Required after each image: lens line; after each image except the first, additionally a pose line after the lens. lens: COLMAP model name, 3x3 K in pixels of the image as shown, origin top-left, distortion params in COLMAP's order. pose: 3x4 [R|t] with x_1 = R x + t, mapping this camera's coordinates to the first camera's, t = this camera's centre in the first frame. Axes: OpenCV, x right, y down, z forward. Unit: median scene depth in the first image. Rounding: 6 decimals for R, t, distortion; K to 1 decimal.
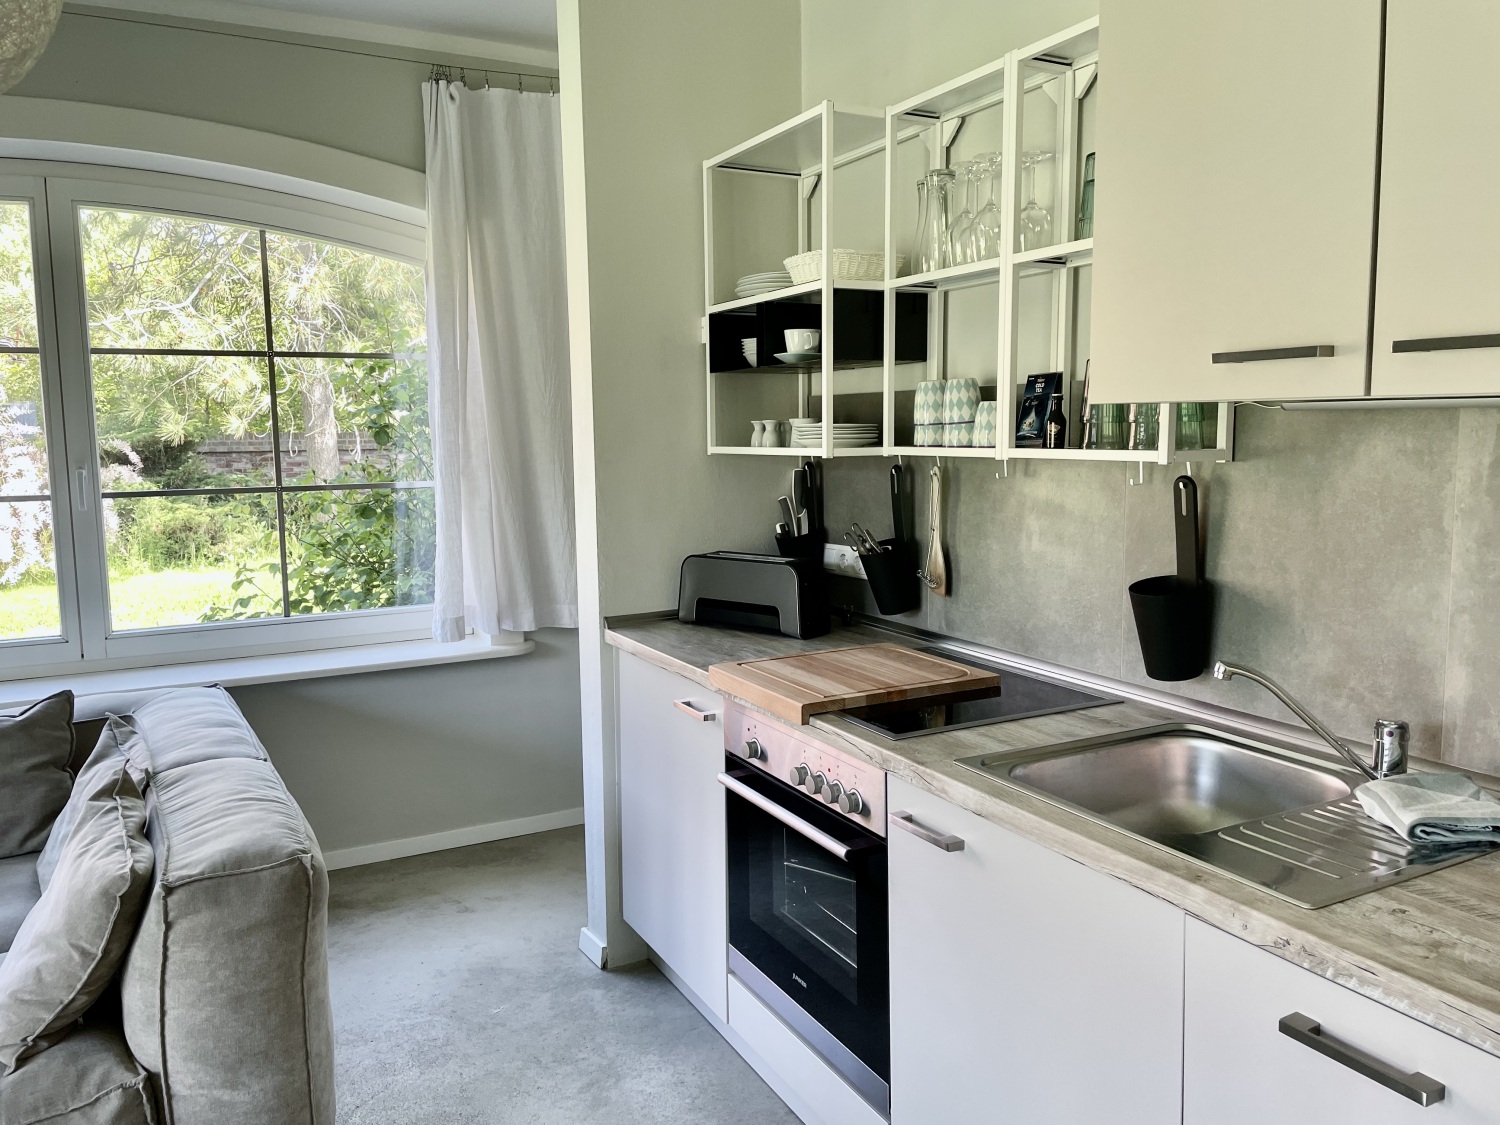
lens RADIAL K [[1127.7, 0, 741.8], [0, 1127.7, 568.5], [0, 0, 1]] dist [0.048770, -0.019260]
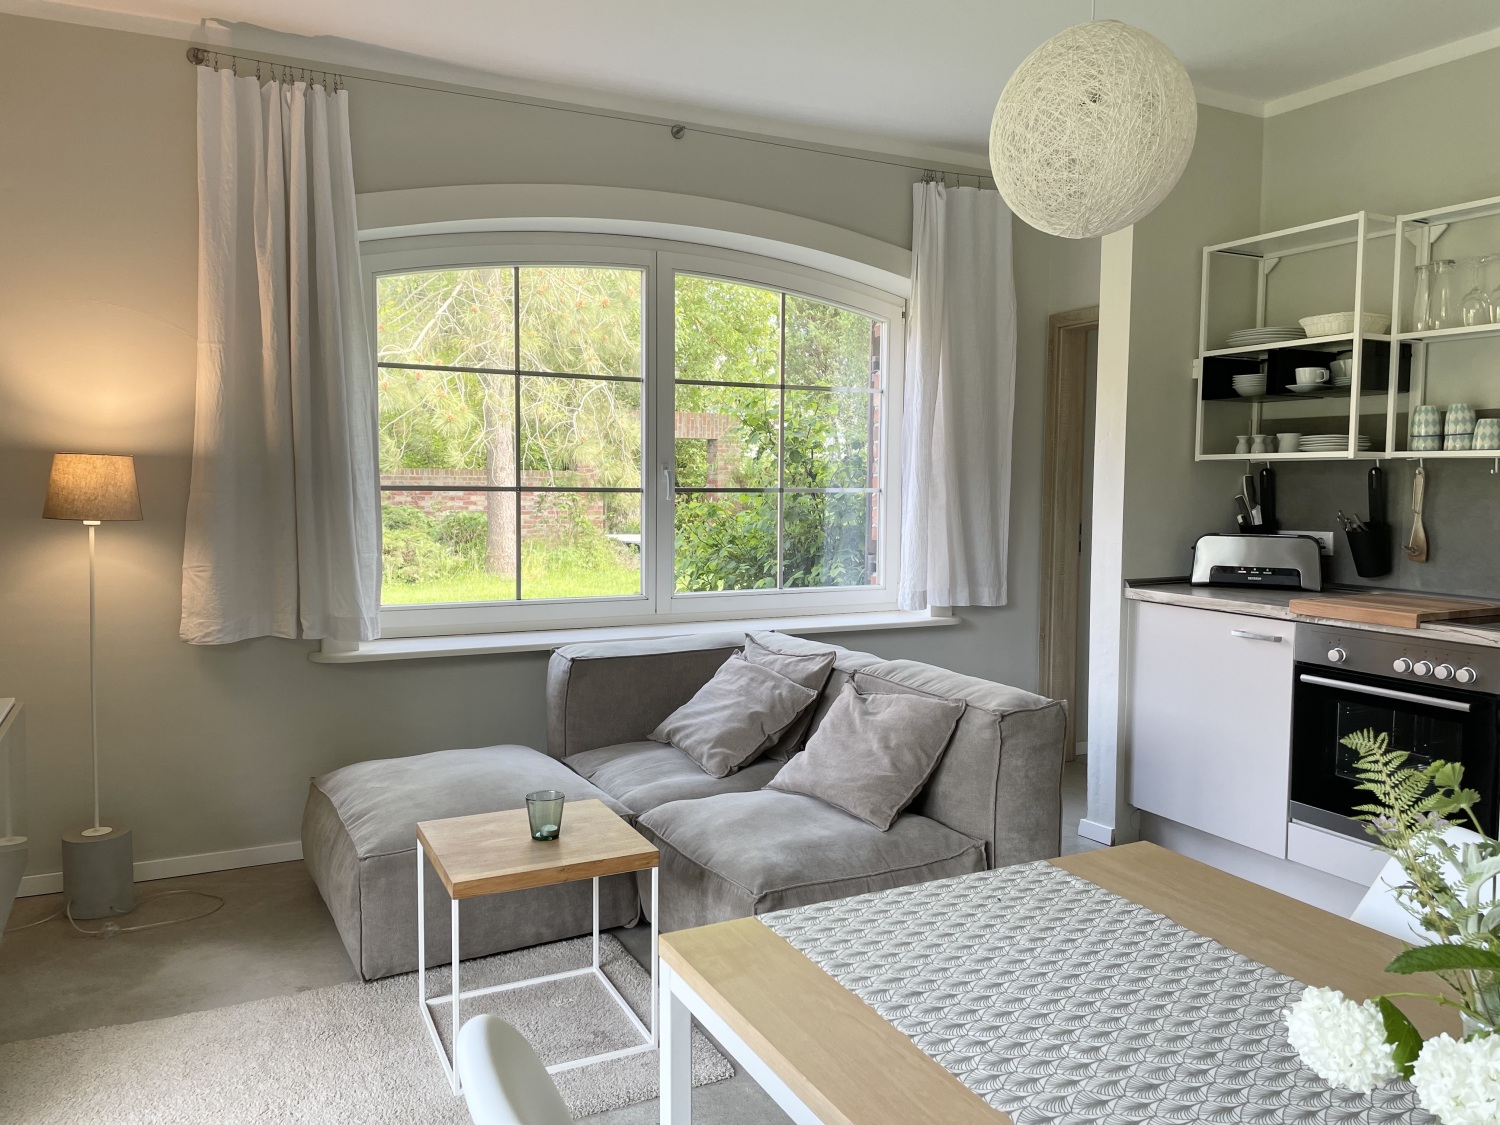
lens RADIAL K [[1127.7, 0, 755.9], [0, 1127.7, 551.2], [0, 0, 1]] dist [0.048770, -0.019260]
pose [[0.999400, 0.026330, -0.022499, -0.585151], [-0.027660, 0.997755, -0.060992, 0.115695], [0.020843, 0.061578, 0.997885, -0.394479]]
